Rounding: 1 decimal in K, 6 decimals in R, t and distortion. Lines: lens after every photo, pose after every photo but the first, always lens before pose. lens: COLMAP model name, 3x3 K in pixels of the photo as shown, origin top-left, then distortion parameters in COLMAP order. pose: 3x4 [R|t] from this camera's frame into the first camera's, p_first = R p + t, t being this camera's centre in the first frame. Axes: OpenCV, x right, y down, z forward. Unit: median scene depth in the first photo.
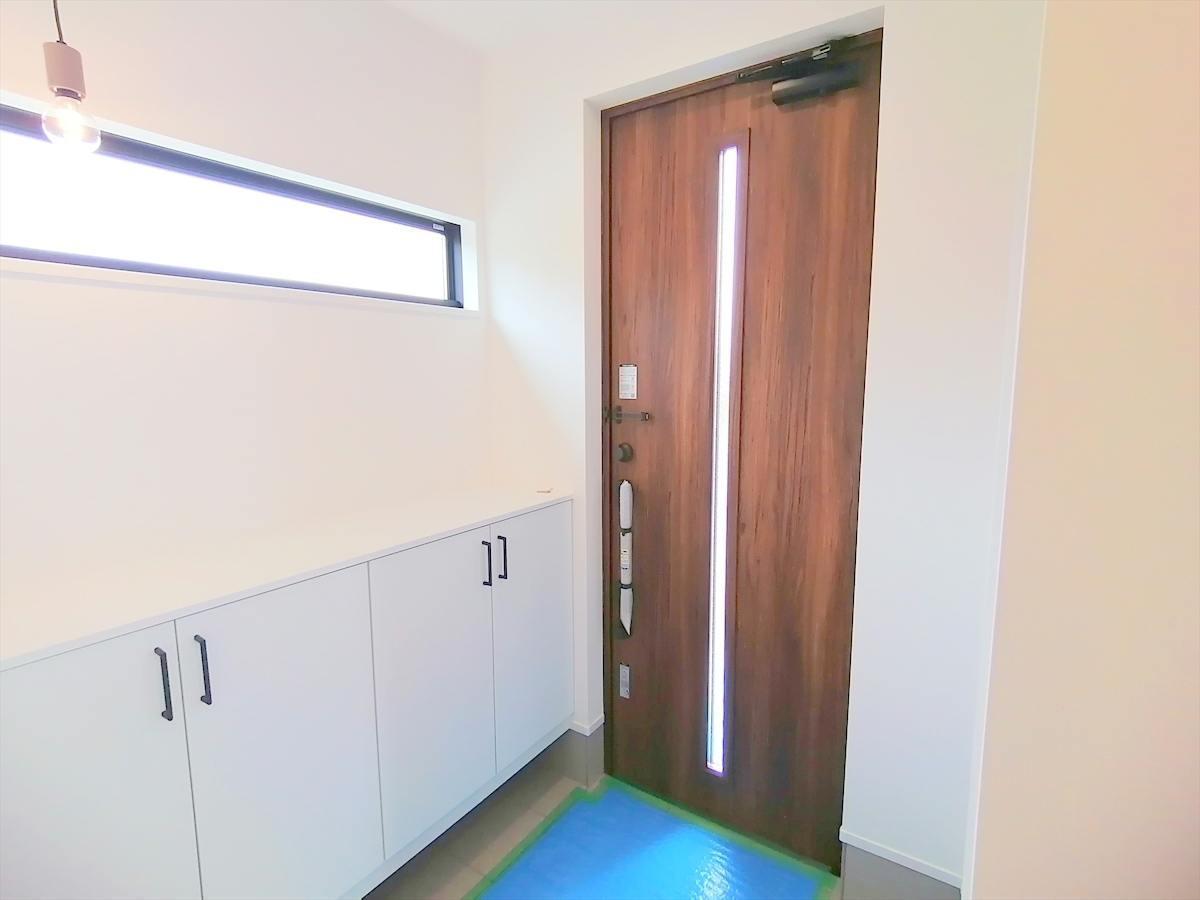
lens RADIAL K [[606.9, 0, 603.3], [0, 606.9, 447.8], [0, 0, 1]] dist [0.001052, -0.000438]
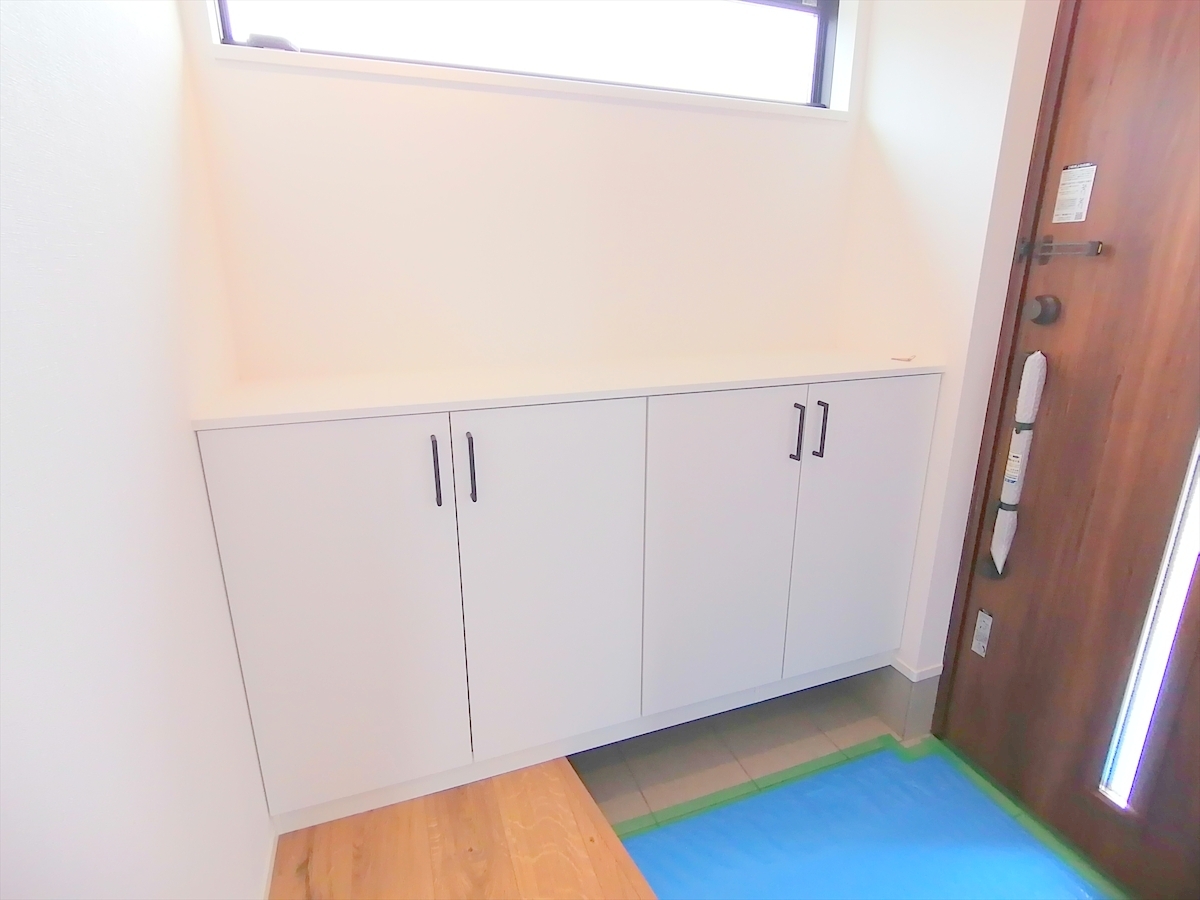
lens RADIAL K [[606.9, 0, 603.3], [0, 606.9, 447.8], [0, 0, 1]] dist [0.001052, -0.000438]
pose [[0.823521, 0.163833, -0.543112, 0.022983], [-0.080668, 0.981480, 0.173753, 0.079680], [0.561520, -0.099278, 0.821486, 0.172817]]
